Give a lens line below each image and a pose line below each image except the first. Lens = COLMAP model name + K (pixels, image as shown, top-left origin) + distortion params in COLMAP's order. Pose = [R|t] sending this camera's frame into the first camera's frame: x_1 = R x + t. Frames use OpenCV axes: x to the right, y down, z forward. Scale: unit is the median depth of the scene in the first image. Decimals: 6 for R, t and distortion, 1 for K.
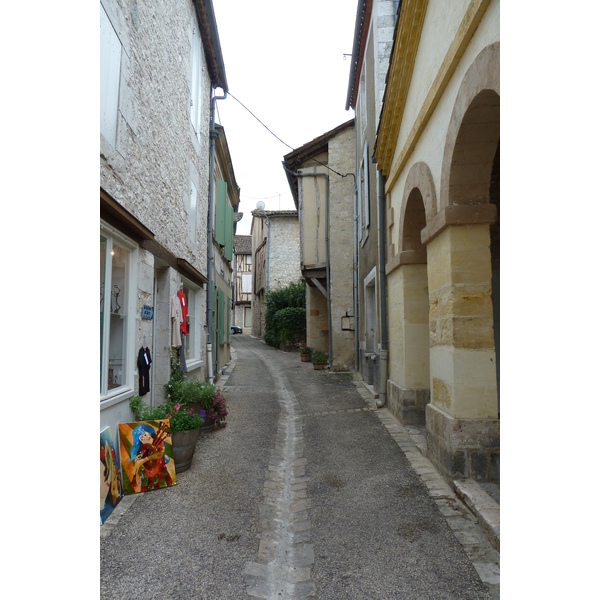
lens RADIAL K [[427.9, 0, 300.1], [0, 427.9, 298.6], [0, 0, 1]] dist [-0.049500, -0.002570]
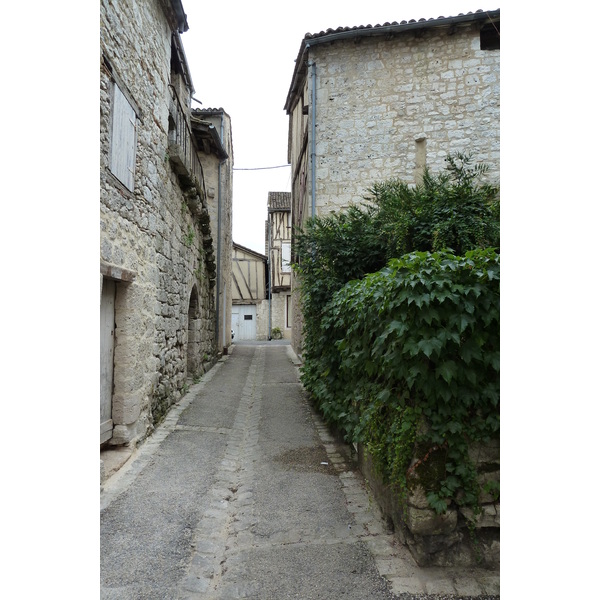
lens RADIAL K [[427.9, 0, 300.1], [0, 427.9, 300.9], [0, 0, 1]] dist [-0.049500, -0.002570]
pose [[0.989880, -0.011059, -0.141472, -0.020949], [0.014120, 0.999687, 0.020656, 0.015065], [0.141199, -0.022444, 0.989727, 0.381566]]
